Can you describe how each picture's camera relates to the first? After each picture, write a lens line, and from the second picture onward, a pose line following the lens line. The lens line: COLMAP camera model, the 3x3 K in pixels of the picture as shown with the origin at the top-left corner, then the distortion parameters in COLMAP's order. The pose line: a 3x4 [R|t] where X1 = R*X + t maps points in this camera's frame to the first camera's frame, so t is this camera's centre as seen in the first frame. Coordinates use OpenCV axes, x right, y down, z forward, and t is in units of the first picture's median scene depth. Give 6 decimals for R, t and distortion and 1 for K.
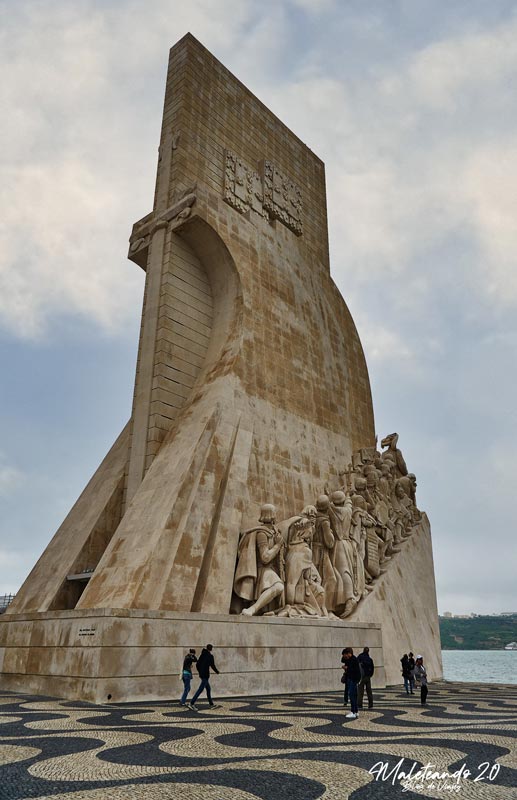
lens RADIAL K [[571.4, 0, 257.9], [0, 571.4, 367.9], [0, 0, 1]] dist [0.001899, 0.000259]
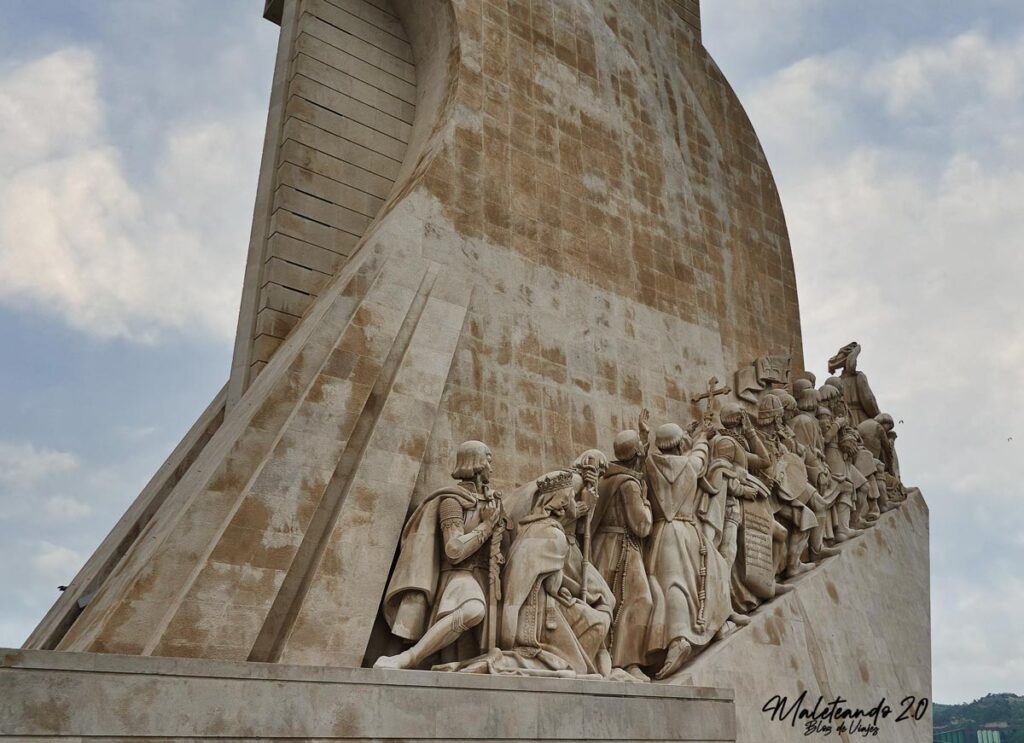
lens RADIAL K [[939.8, 0, 512.0], [0, 939.8, 371.5], [0, 0, 1]] dist [-0.000718, -0.001340]
pose [[0.983933, -0.064180, -0.166605, 0.144367], [0.077237, 0.994329, 0.073106, 0.103622], [0.160968, -0.084799, 0.983310, 0.209975]]
